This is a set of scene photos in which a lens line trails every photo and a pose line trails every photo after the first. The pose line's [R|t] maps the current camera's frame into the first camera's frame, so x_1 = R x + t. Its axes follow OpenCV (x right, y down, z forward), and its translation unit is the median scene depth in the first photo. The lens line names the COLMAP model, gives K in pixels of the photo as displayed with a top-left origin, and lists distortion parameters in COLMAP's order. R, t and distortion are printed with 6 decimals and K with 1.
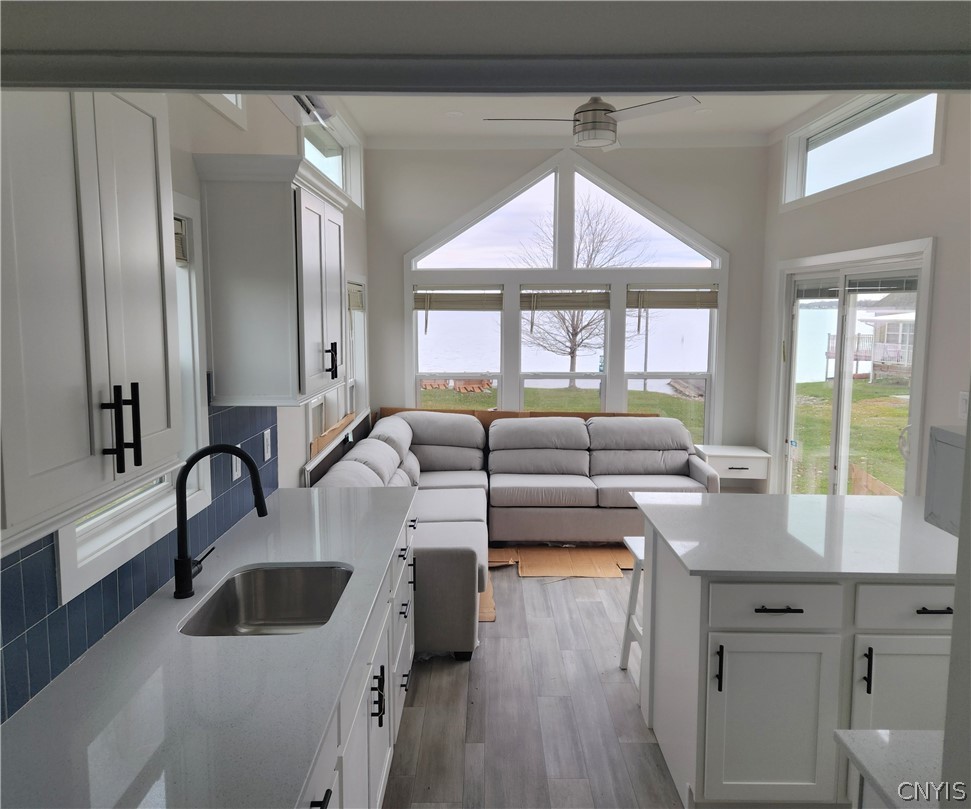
lens RADIAL K [[720.7, 0, 489.5], [0, 720.7, 390.2], [0, 0, 1]] dist [0.073718, -0.066336]
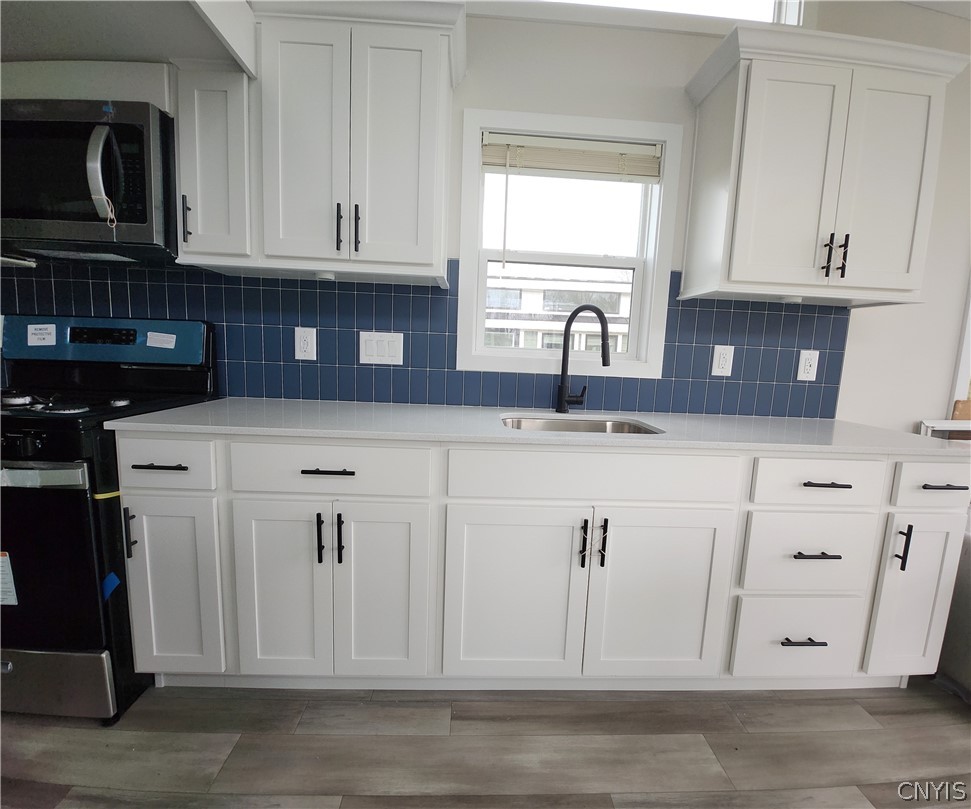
lens RADIAL K [[429.2, 0, 489.3], [0, 429.2, 408.2], [0, 0, 1]] dist [-0.017111, -0.000869]
pose [[0.038474, 0.133870, -0.990252, 0.153692], [-0.149615, 0.980586, 0.126750, 0.070066], [0.987995, 0.143280, 0.057756, 0.304132]]
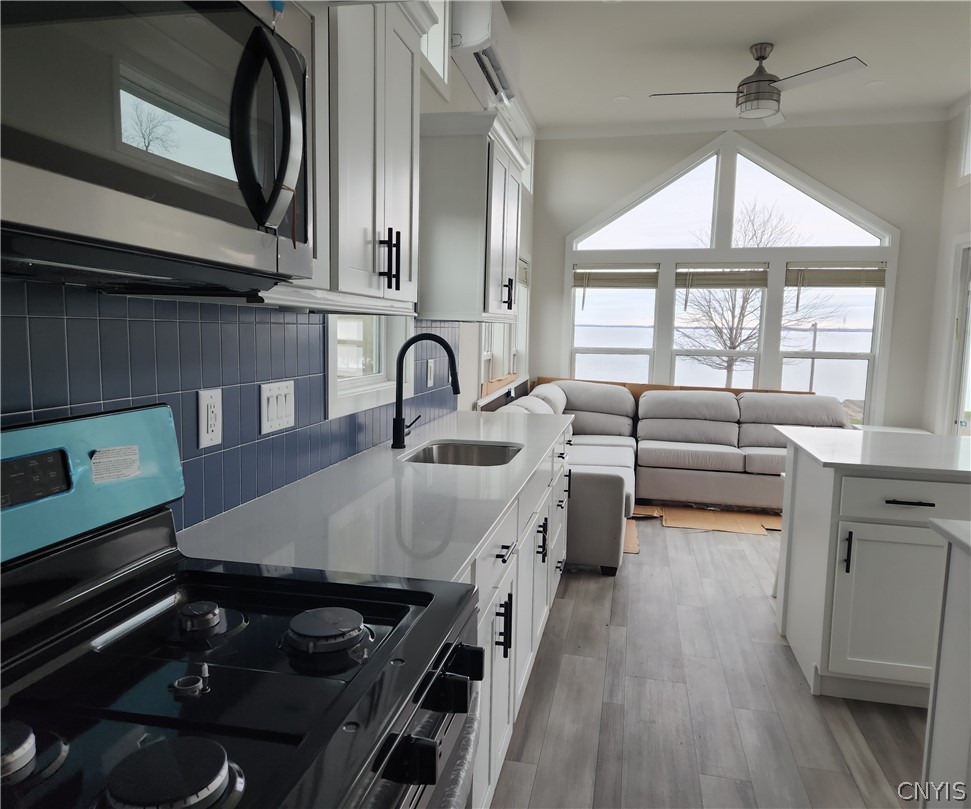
lens RADIAL K [[714.0, 0, 485.5], [0, 714.0, 404.5], [0, 0, 1]] dist [0.086127, -0.069043]
pose [[0.977007, 0.042385, -0.208954, -0.000784], [-0.042932, 0.999076, 0.001917, 0.073171], [0.208842, 0.007098, 0.977924, -0.082242]]
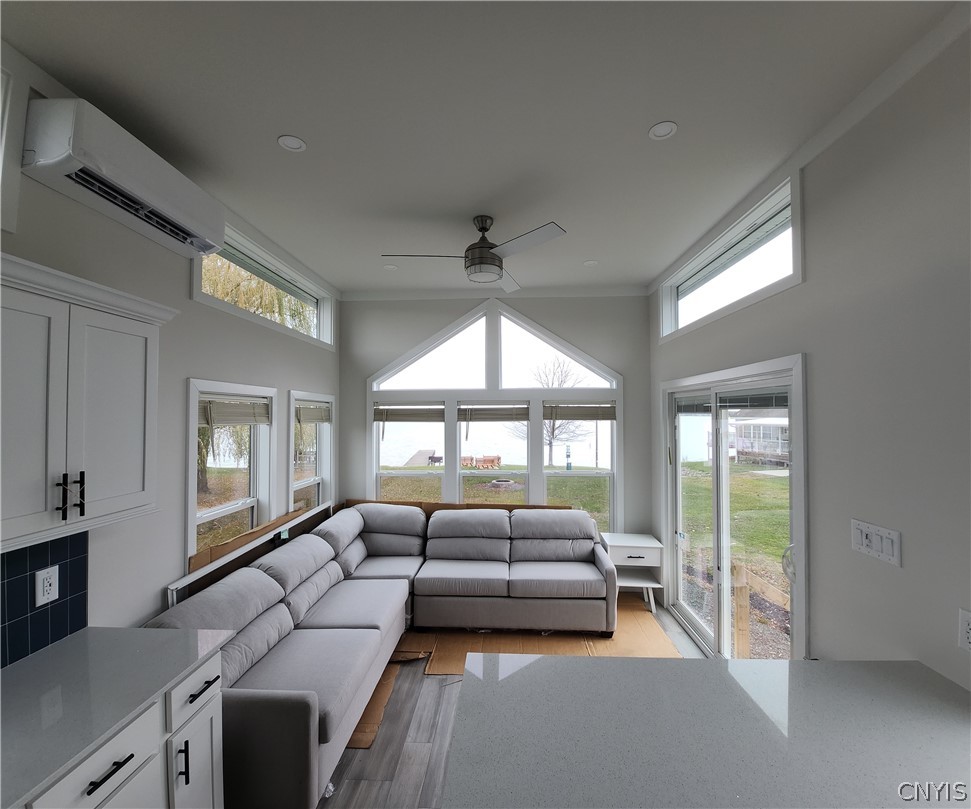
lens RADIAL K [[429.2, 0, 489.3], [0, 429.2, 408.2], [0, 0, 1]] dist [-0.017111, -0.000869]
pose [[0.999179, -0.003357, -0.040365, 0.137383], [-0.001936, 0.991460, -0.130397, -0.039677], [0.040458, 0.130368, 0.990640, 0.283162]]
